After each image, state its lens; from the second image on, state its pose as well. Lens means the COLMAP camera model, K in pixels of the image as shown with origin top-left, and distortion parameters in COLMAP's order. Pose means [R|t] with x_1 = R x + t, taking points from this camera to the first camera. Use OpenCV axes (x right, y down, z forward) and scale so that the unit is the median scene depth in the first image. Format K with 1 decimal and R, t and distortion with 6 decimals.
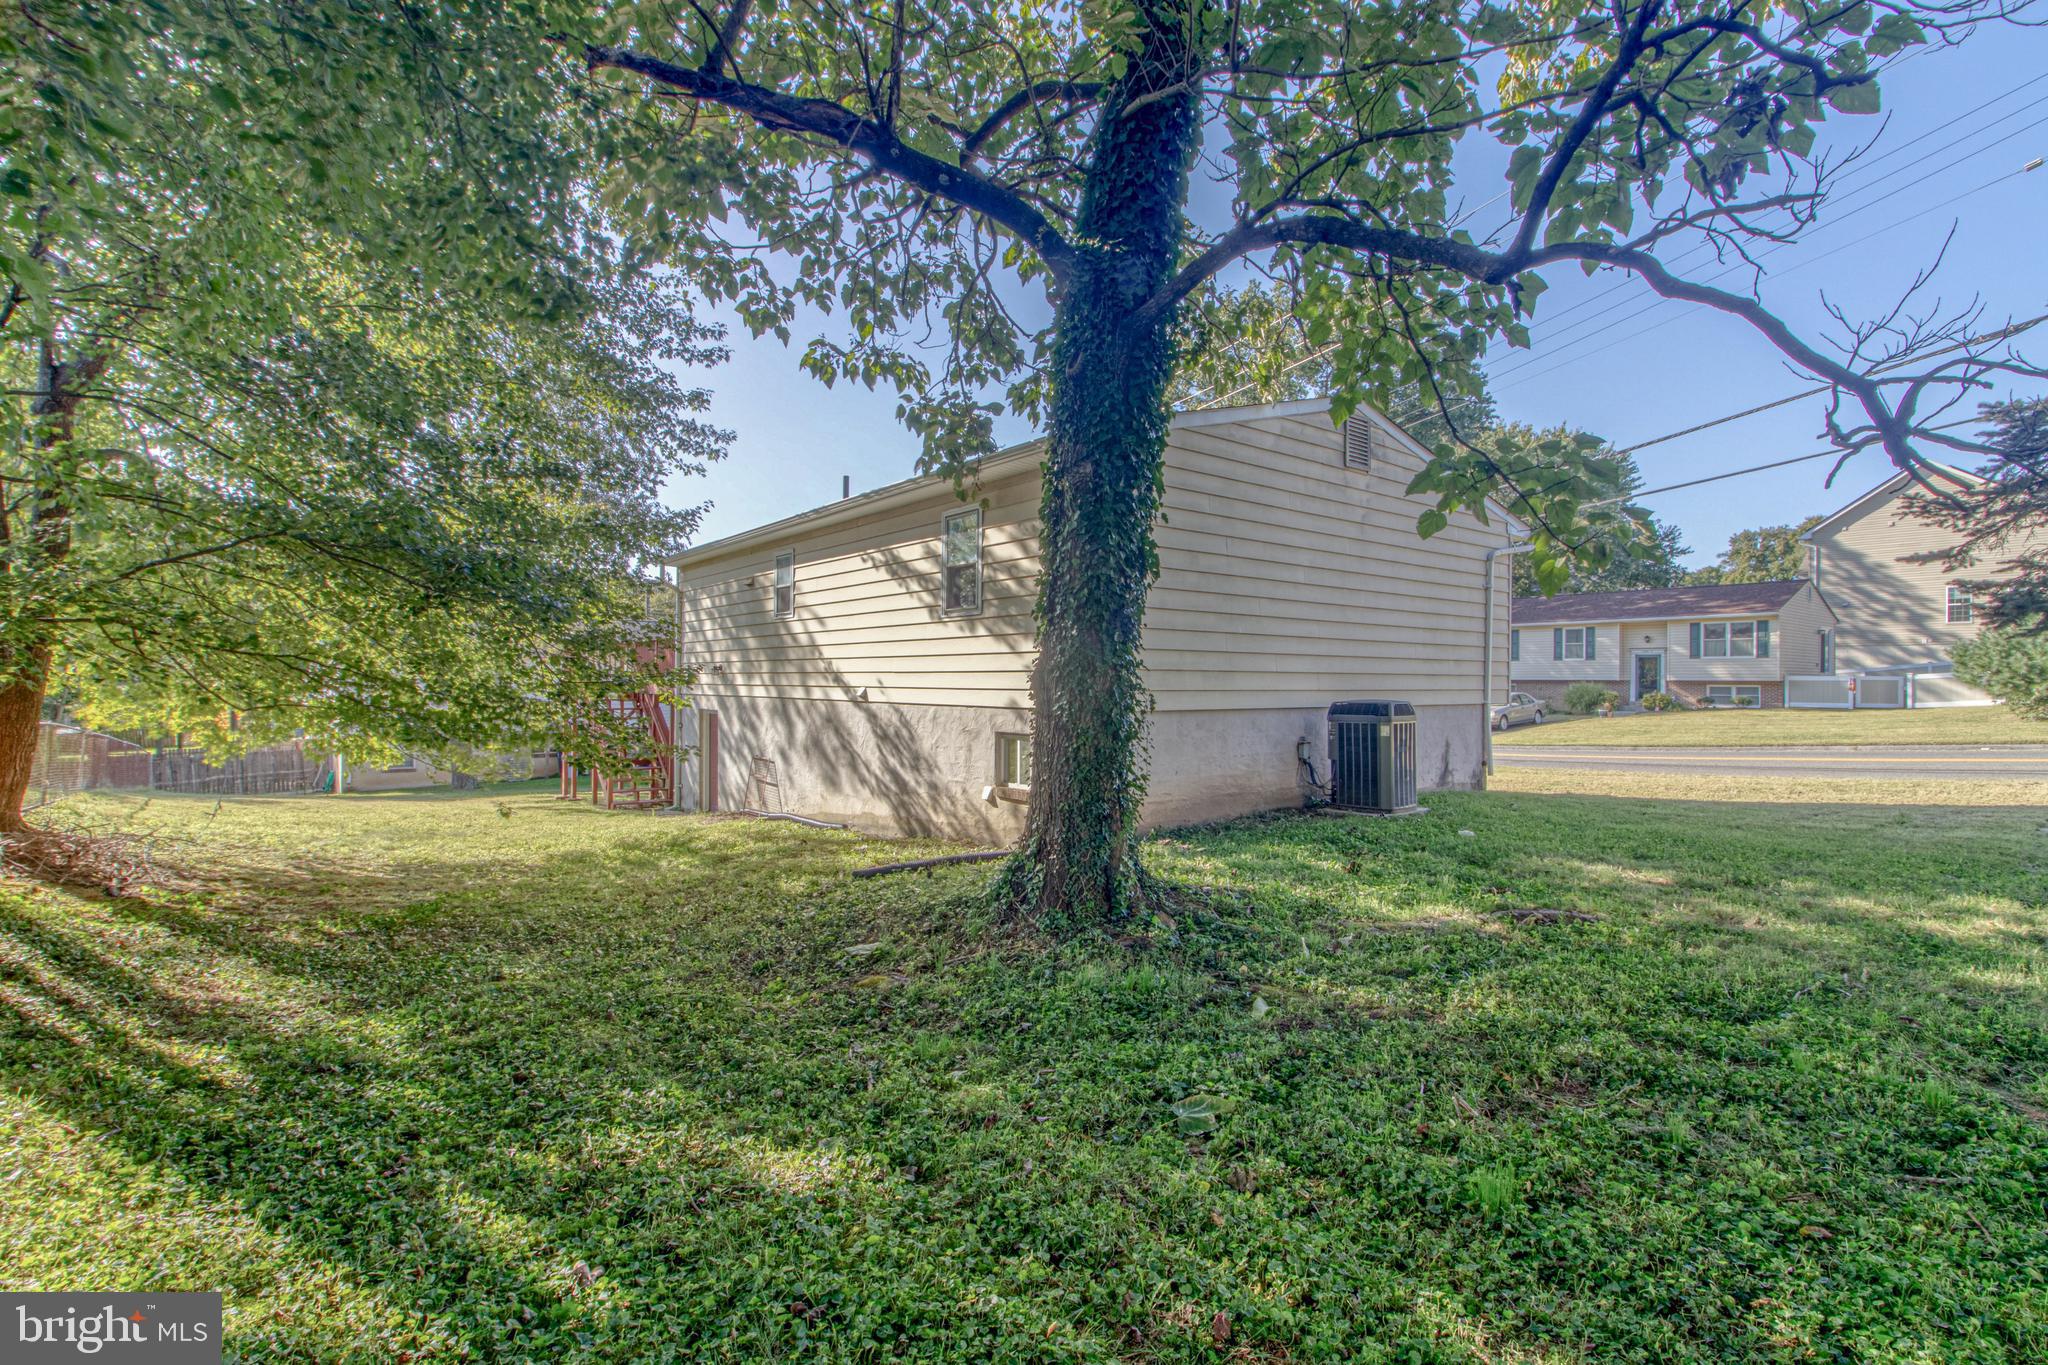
lens RADIAL K [[938.9, 0, 1019.0], [0, 938.9, 678.5], [0, 0, 1]] dist [0.021118, -0.014465]
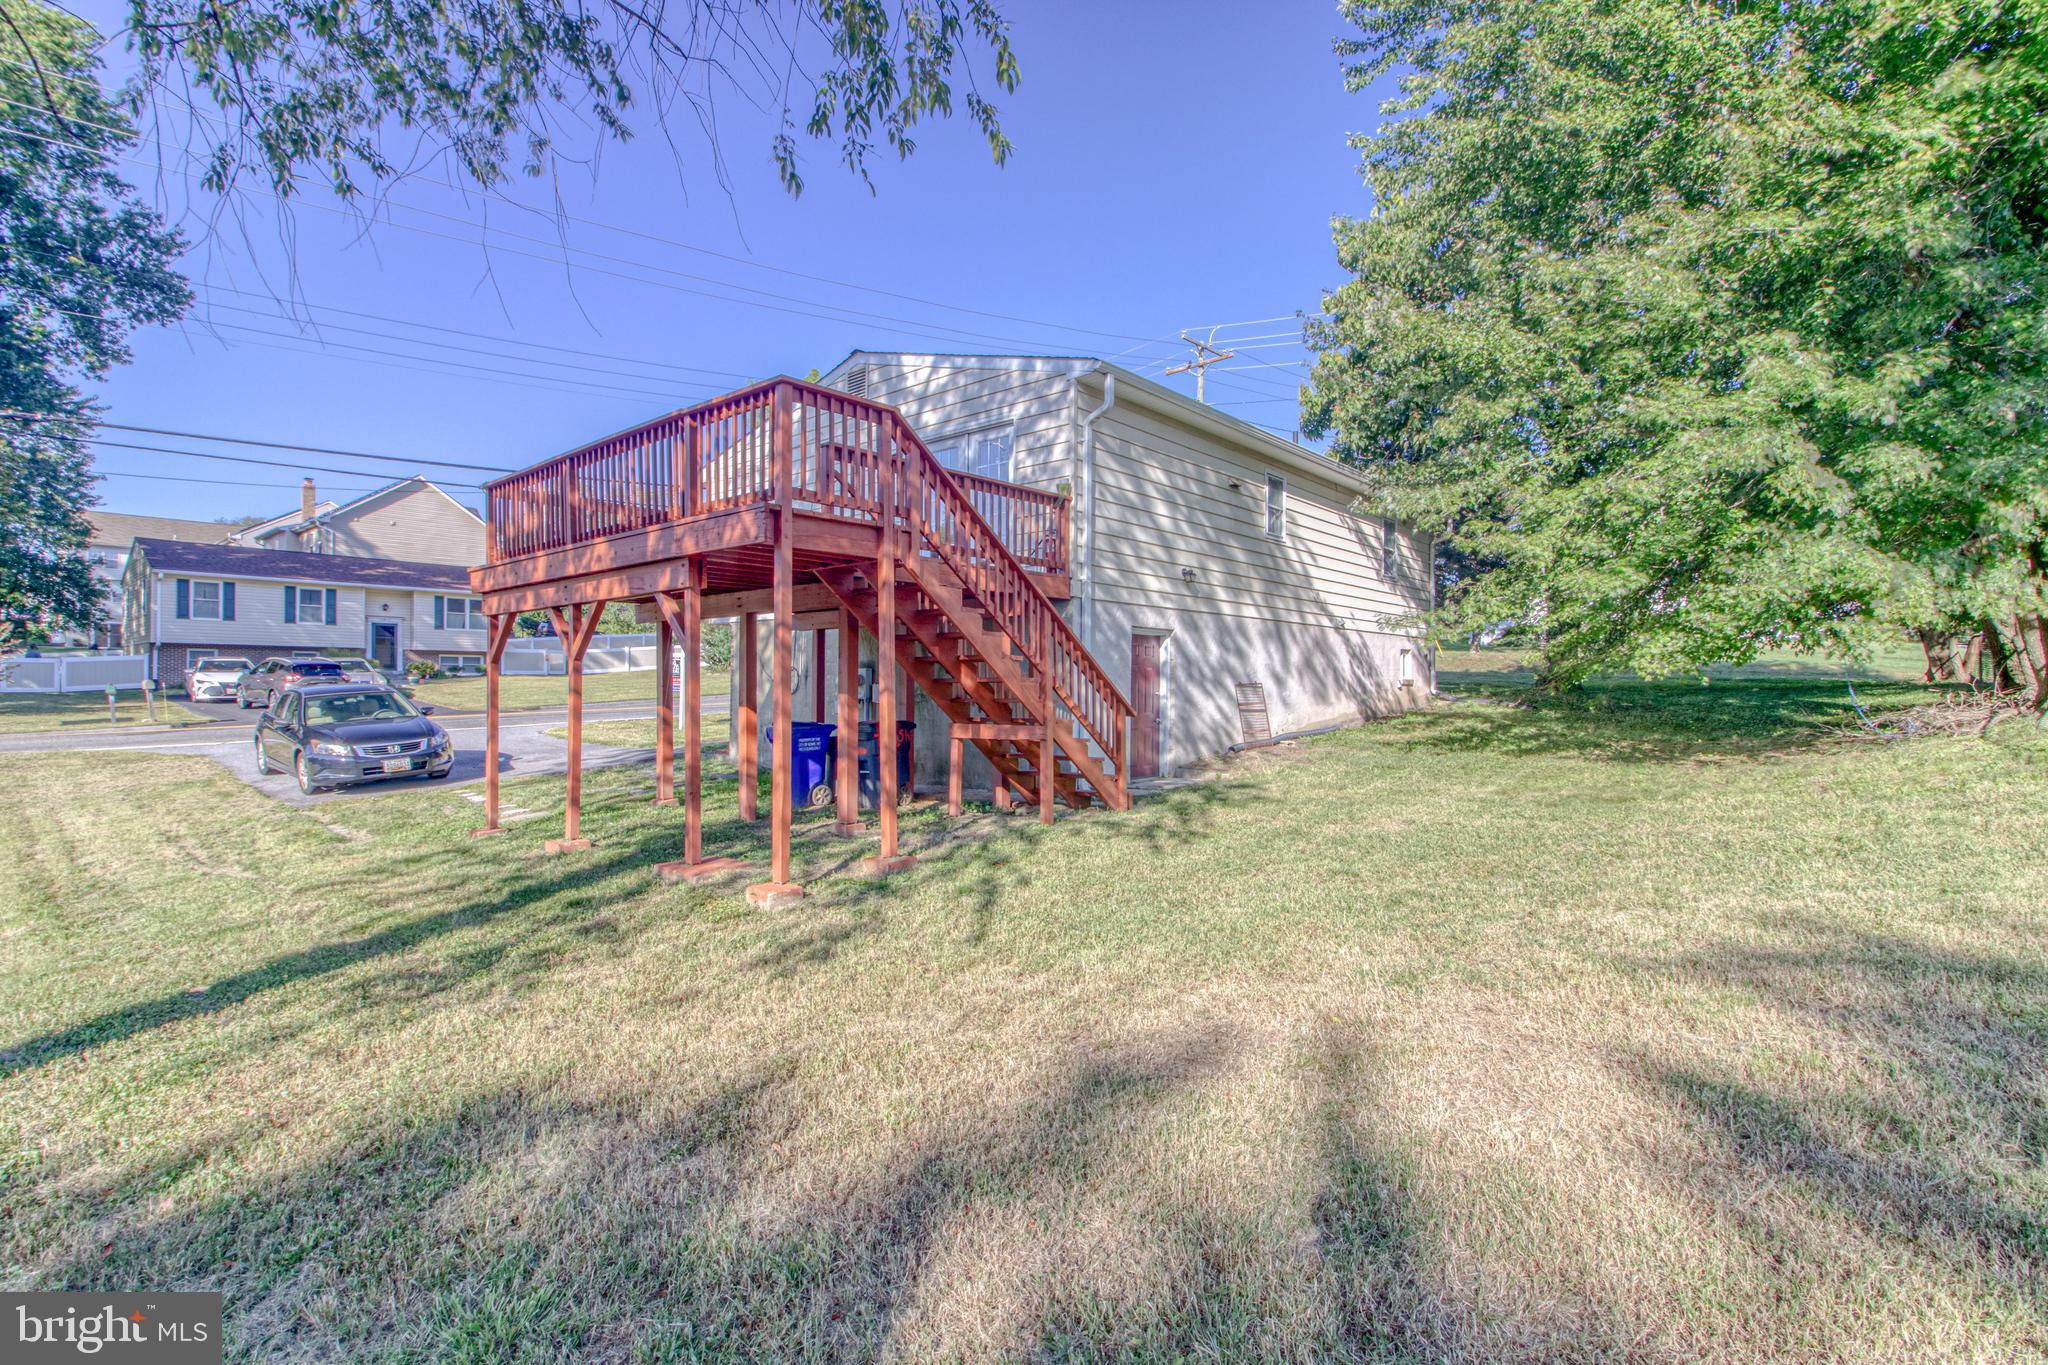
lens RADIAL K [[938.9, 0, 1019.0], [0, 938.9, 678.5], [0, 0, 1]] dist [0.021118, -0.014465]
pose [[-0.181286, 0.001110, 0.983430, -1.153323], [-0.006249, 0.999978, -0.002281, 0.083887], [-0.983411, -0.006559, -0.181275, 1.416320]]
